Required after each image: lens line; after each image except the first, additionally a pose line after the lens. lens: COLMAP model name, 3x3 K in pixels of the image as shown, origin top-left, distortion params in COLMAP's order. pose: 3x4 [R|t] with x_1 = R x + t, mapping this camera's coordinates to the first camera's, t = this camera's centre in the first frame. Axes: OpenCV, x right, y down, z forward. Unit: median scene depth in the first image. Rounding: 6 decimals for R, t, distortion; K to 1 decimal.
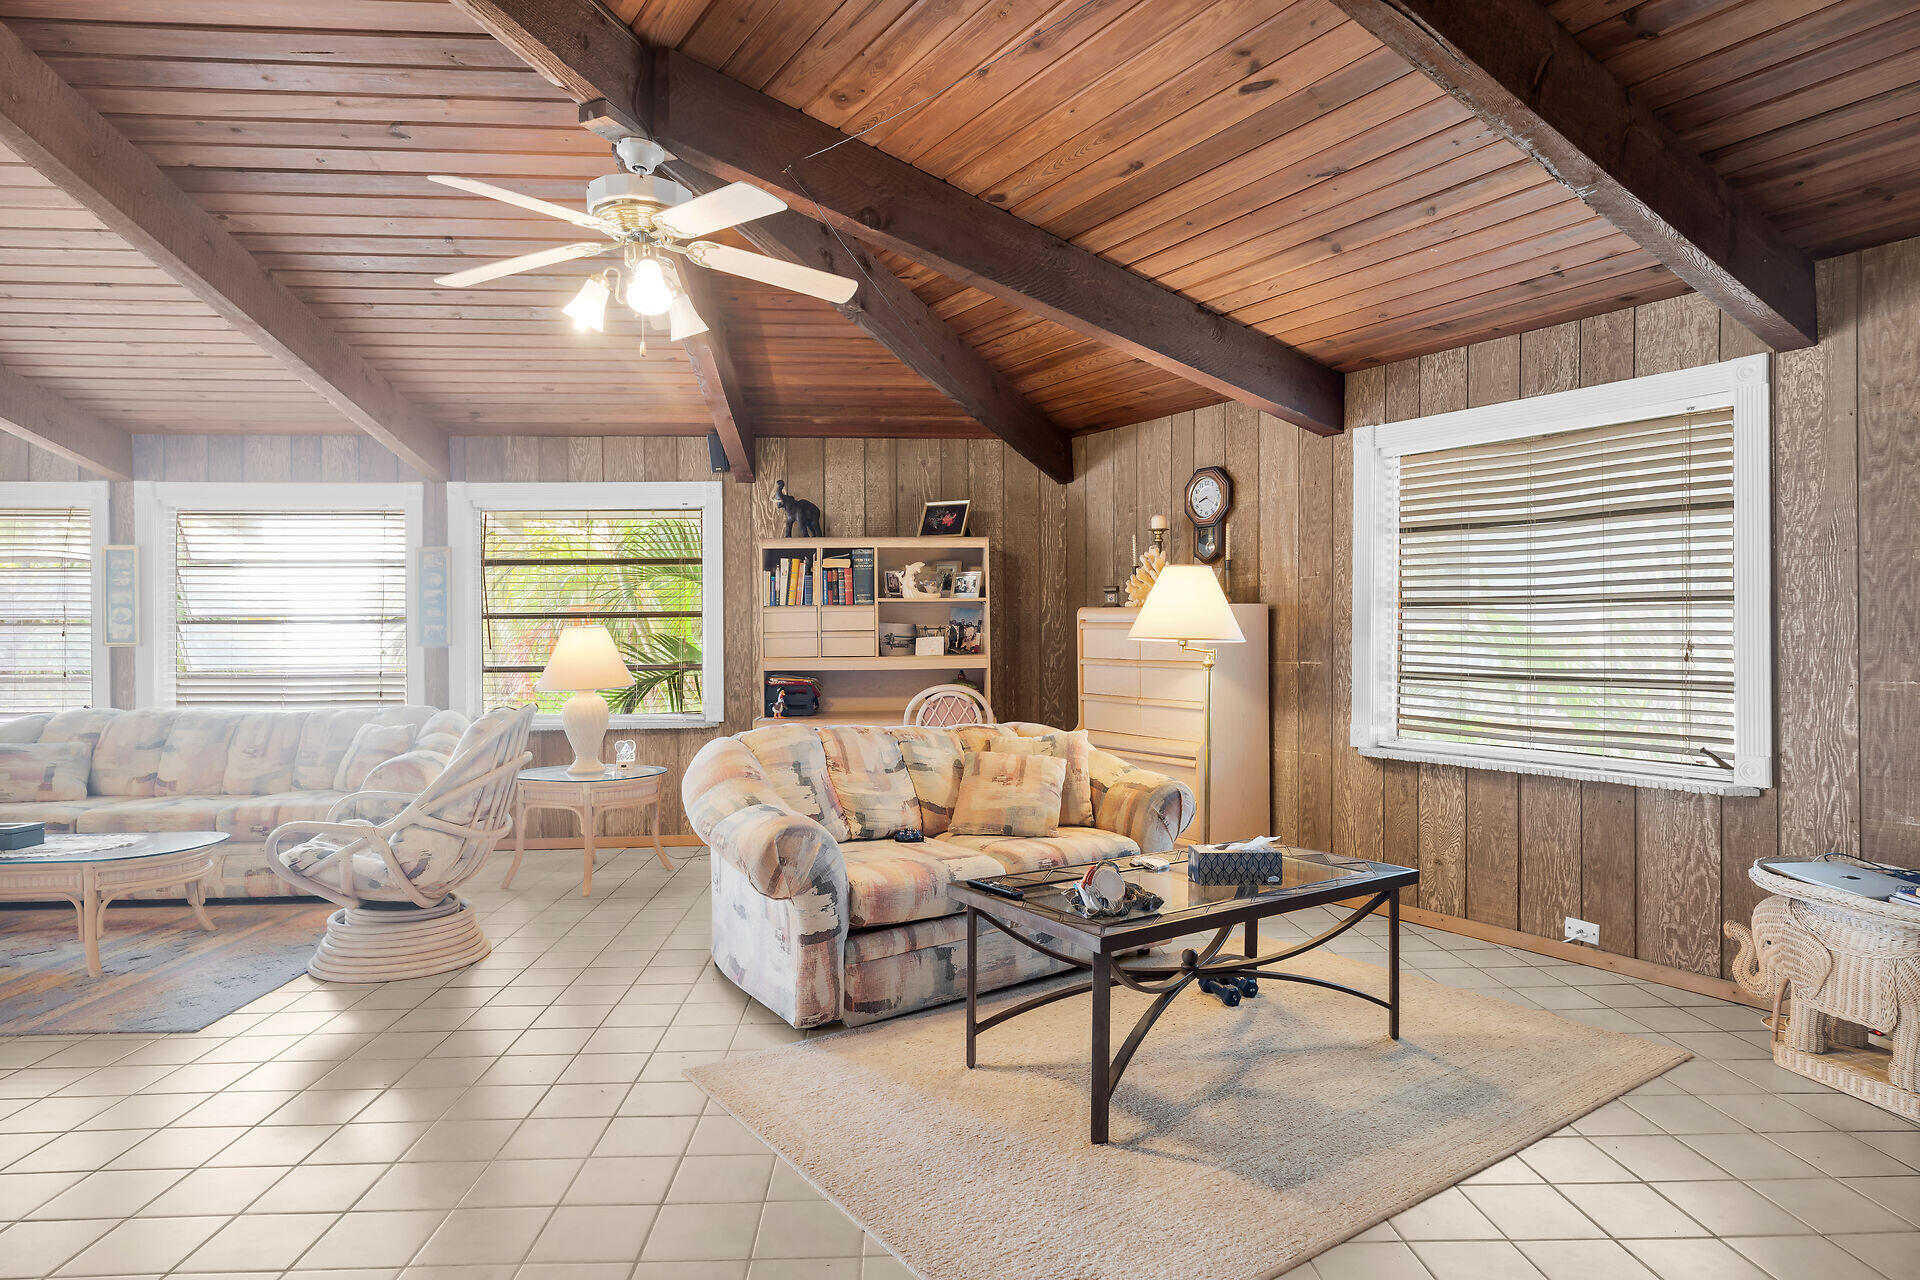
lens RADIAL K [[1033.9, 0, 939.9], [0, 1033.9, 639.7], [0, 0, 1]] dist [-0.000106, 0.001056]
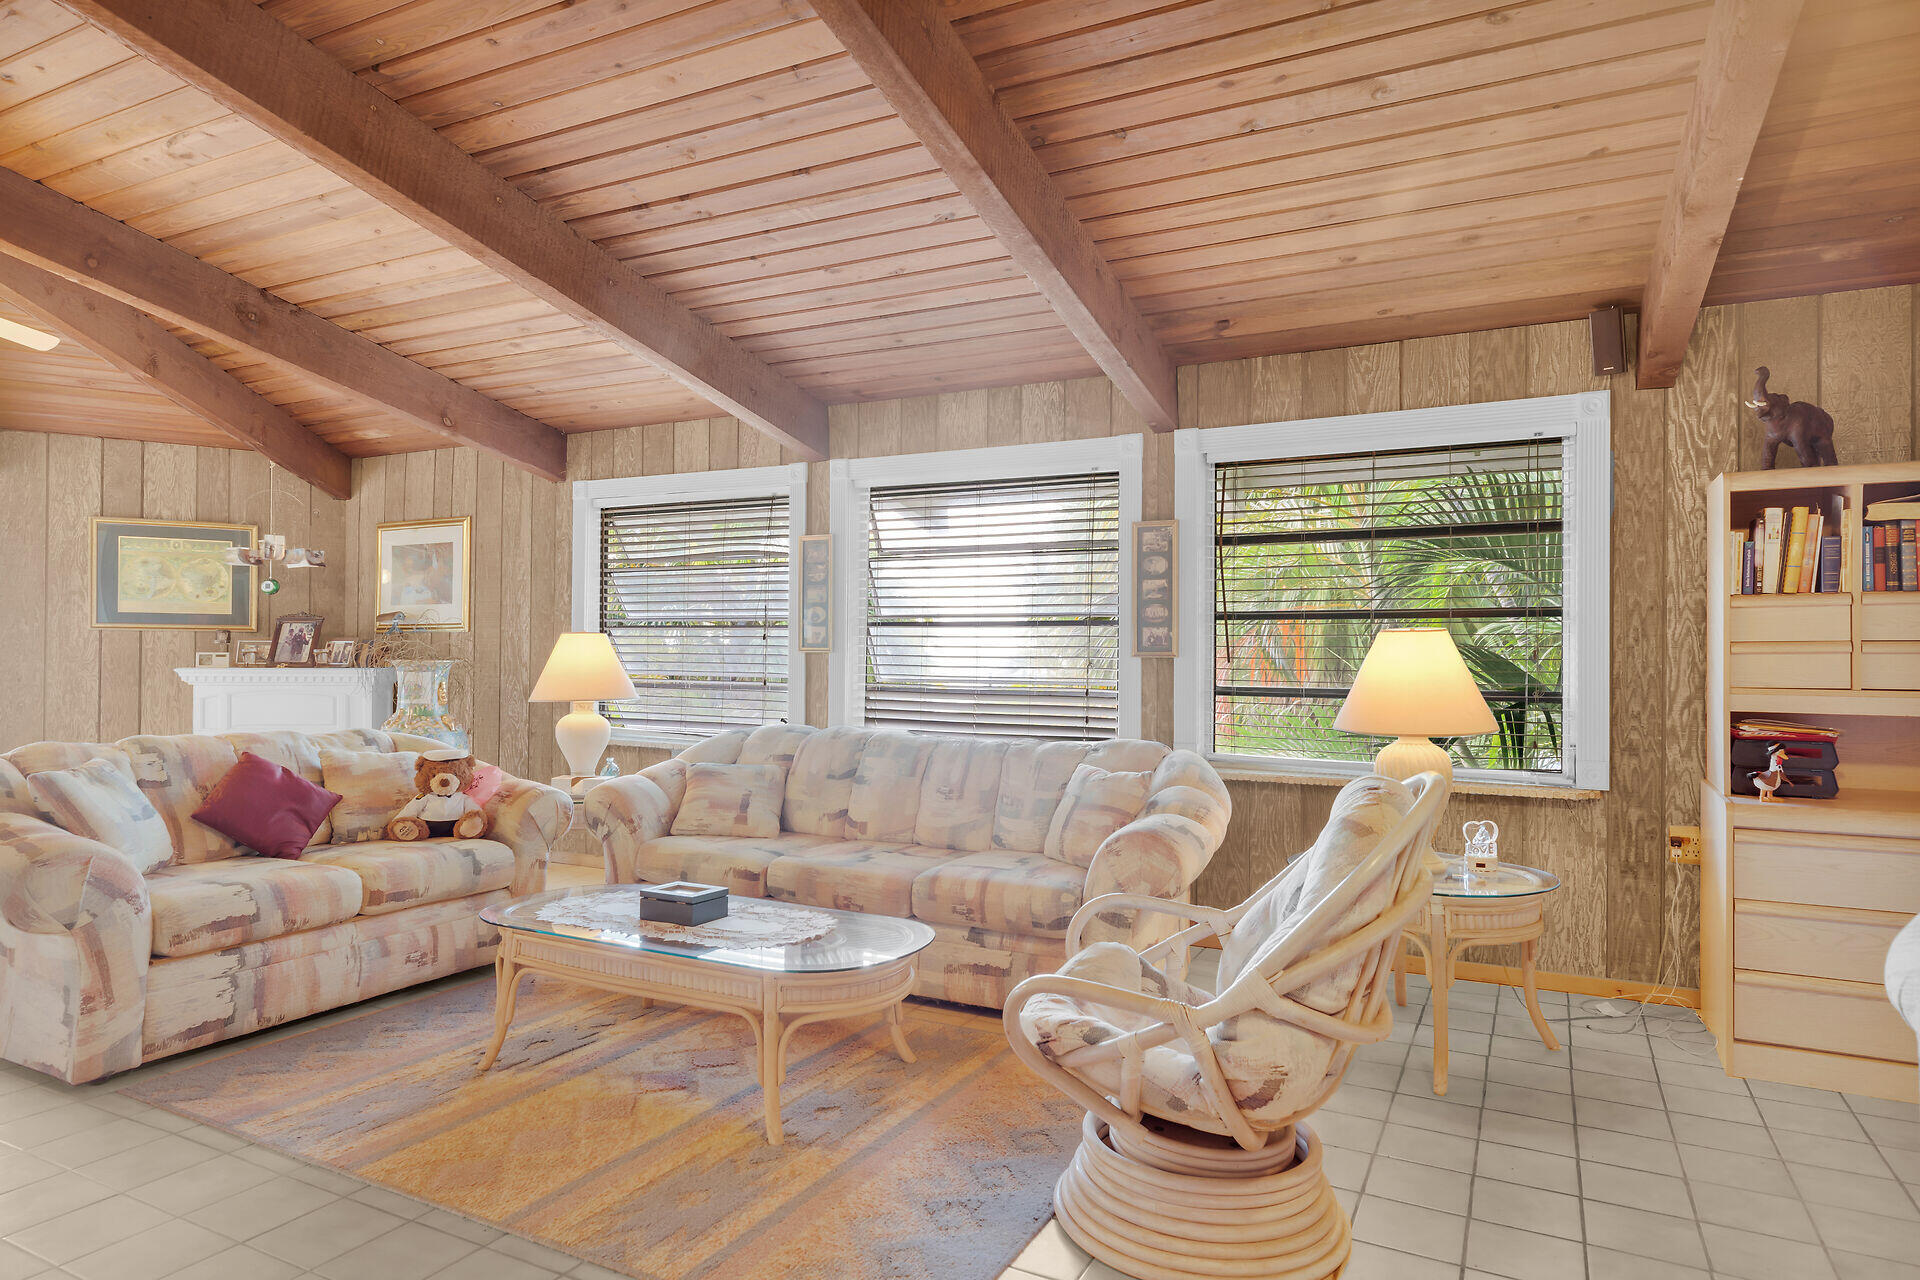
lens RADIAL K [[1095.7, 0, 969.6], [0, 1095.7, 641.1], [0, 0, 1]] dist [0.004438, 0.000178]
pose [[0.861287, 0.008390, -0.508049, -0.229587], [-0.012419, 0.999913, -0.004542, -0.000006], [0.507967, 0.010221, 0.861316, 0.294838]]
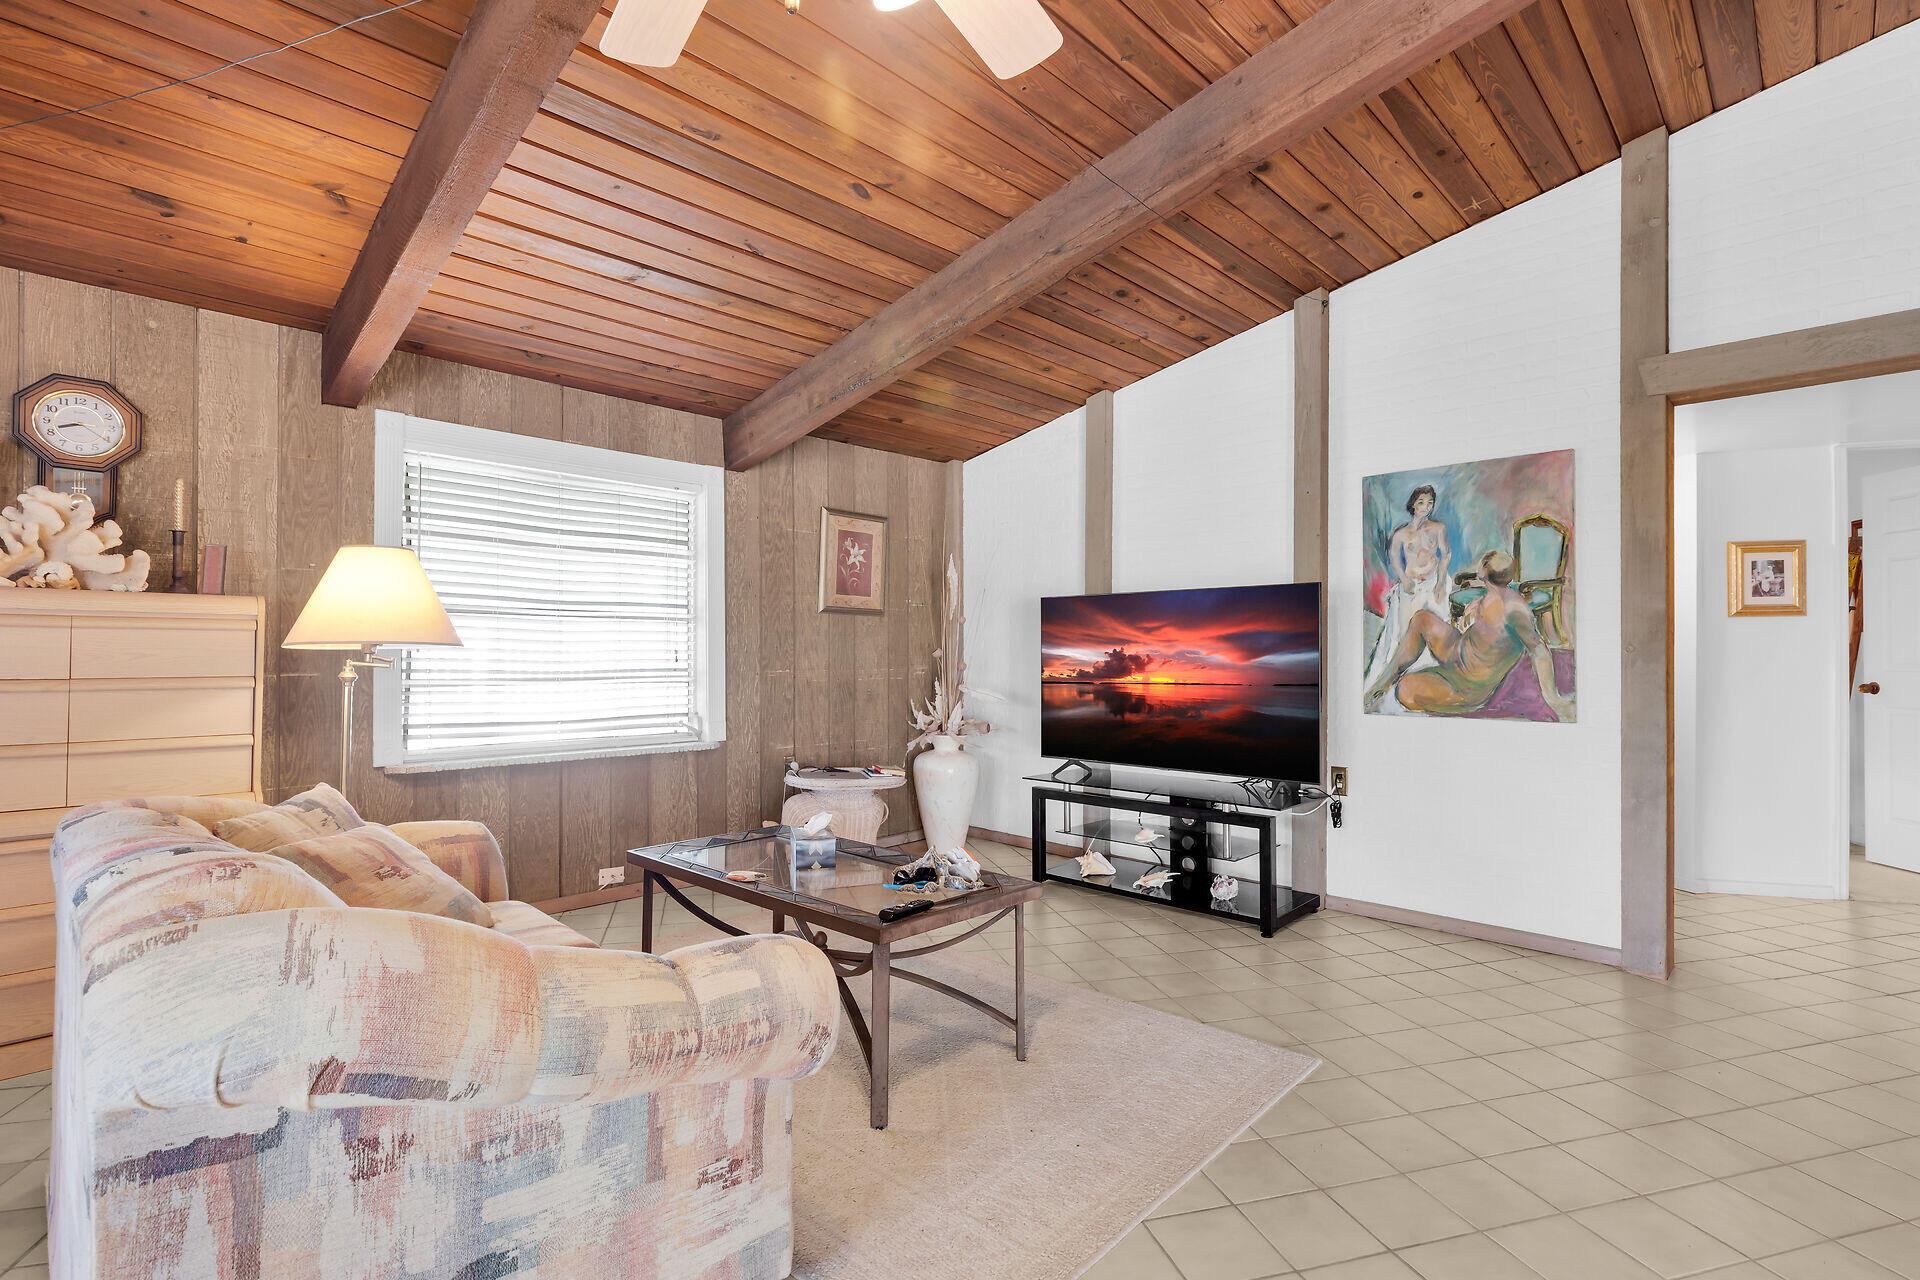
lens RADIAL K [[890.0, 0, 953.0], [0, 890.0, 642.2], [0, 0, 1]] dist [-0.001725, 0.000478]
pose [[-0.200193, 0.009379, 0.979712, -0.373497], [-0.000621, 0.999953, -0.009699, 0.002882], [-0.979756, -0.002550, -0.200177, 0.559147]]
